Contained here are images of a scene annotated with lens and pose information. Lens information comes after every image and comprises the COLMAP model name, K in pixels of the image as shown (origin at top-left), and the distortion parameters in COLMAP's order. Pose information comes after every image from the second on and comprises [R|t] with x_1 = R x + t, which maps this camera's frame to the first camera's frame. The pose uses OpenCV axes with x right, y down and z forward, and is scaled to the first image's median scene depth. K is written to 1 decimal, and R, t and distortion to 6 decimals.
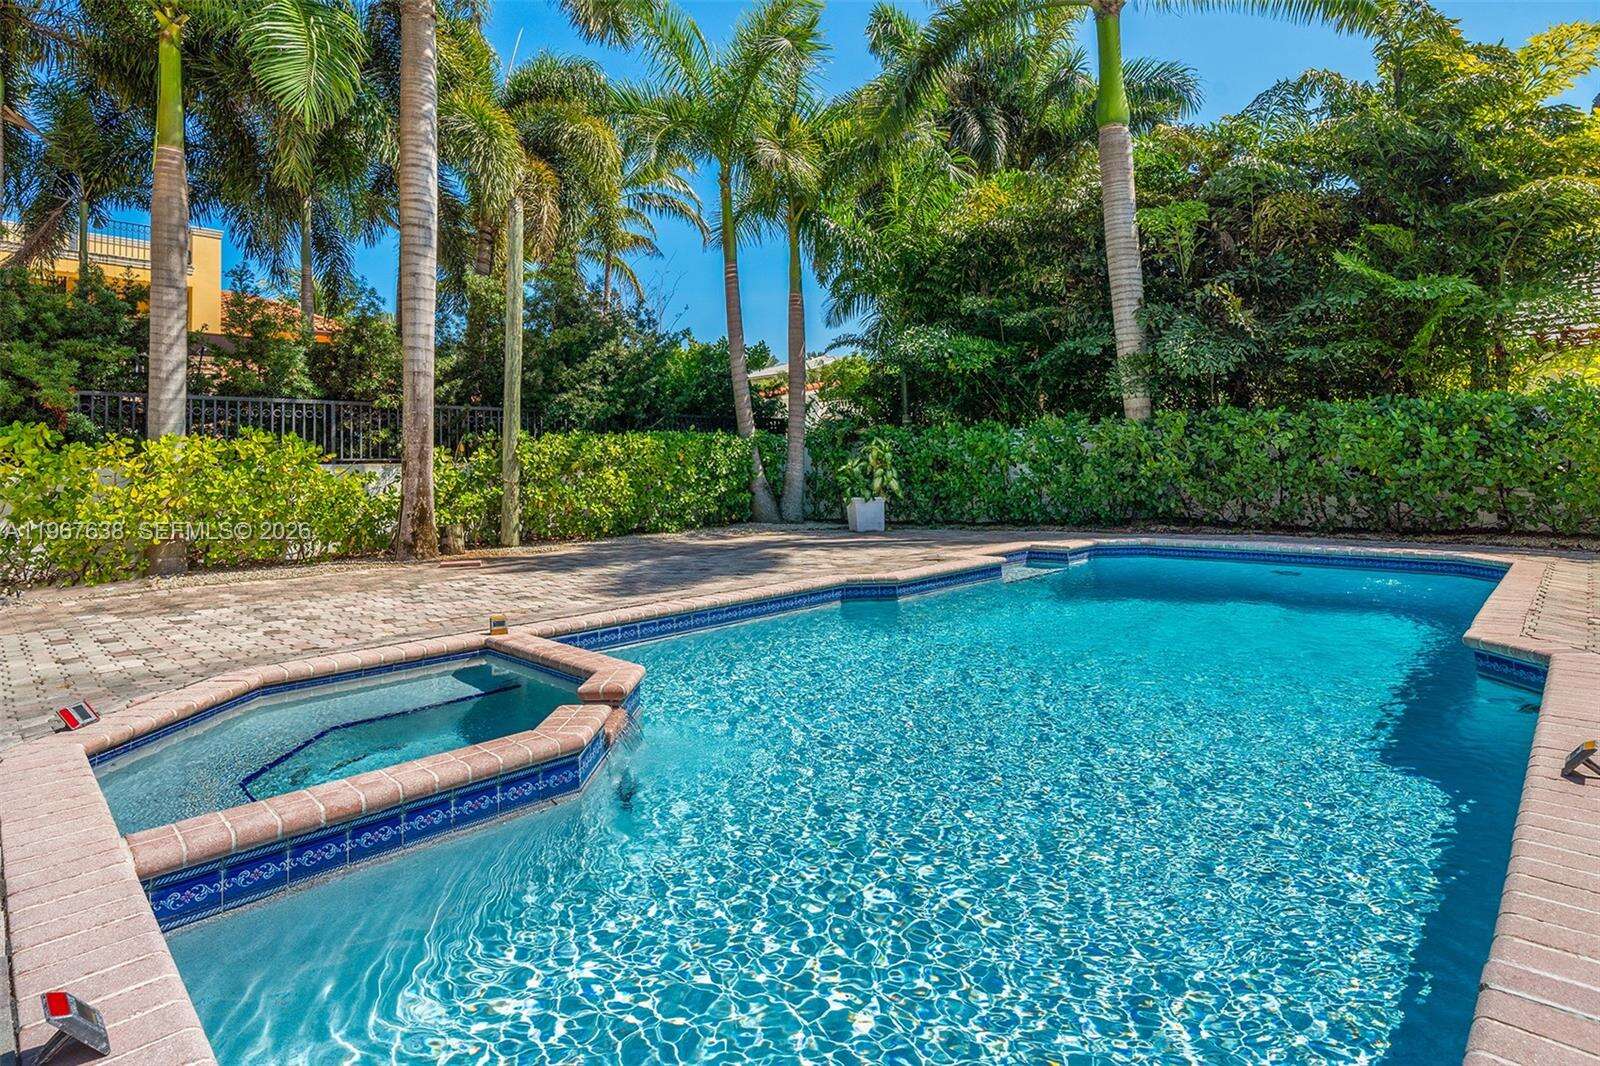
lens RADIAL K [[805.4, 0, 795.6], [0, 805.4, 376.1], [0, 0, 1]] dist [0.000902, 0.000009]
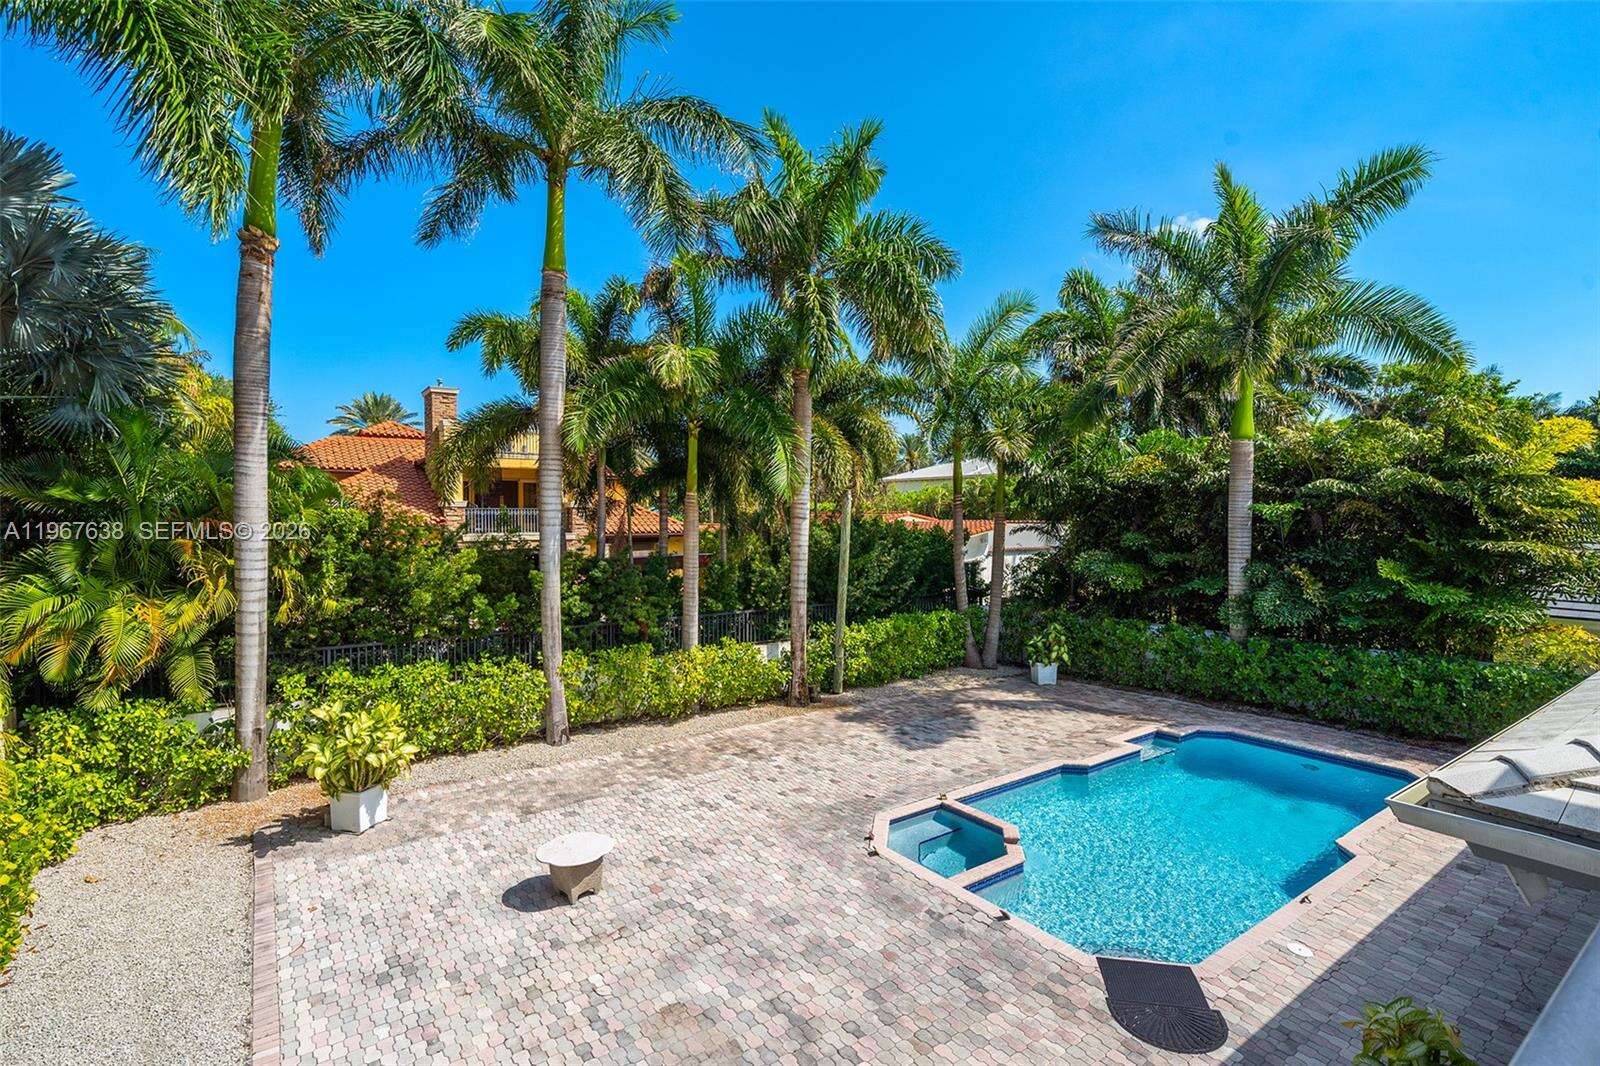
lens RADIAL K [[745.2, 0, 793.3], [0, 745.2, 539.6], [0, 0, 1]] dist [0.001260, -0.000348]
pose [[0.983633, 0.030292, -0.177618, -0.167977], [-0.004190, 0.989345, 0.145529, -0.341597], [0.180134, -0.142403, 0.973280, -0.527965]]
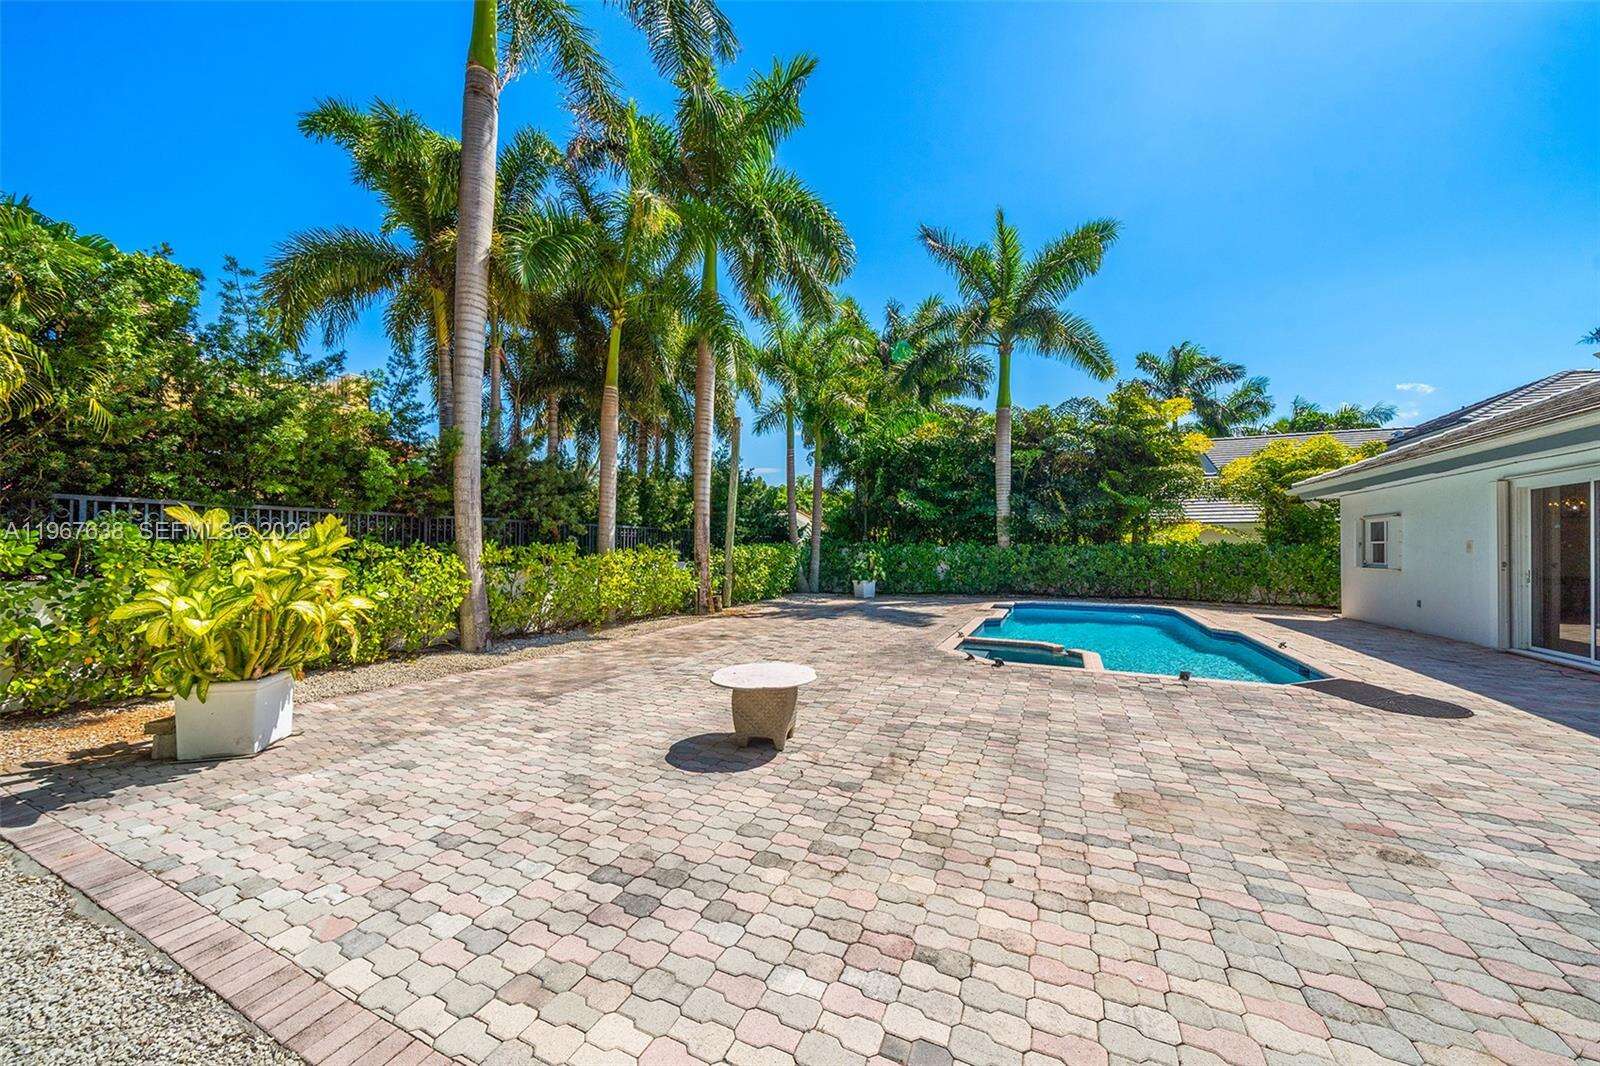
lens RADIAL K [[561.0, 0, 796.4], [0, 561.0, 541.2], [0, 0, 1]] dist [-0.007259, 0.000003]
pose [[0.946903, 0.028412, 0.320262, -0.604499], [-0.058441, 0.994705, 0.084543, -0.056816], [-0.316164, -0.098770, 0.943549, -0.252972]]
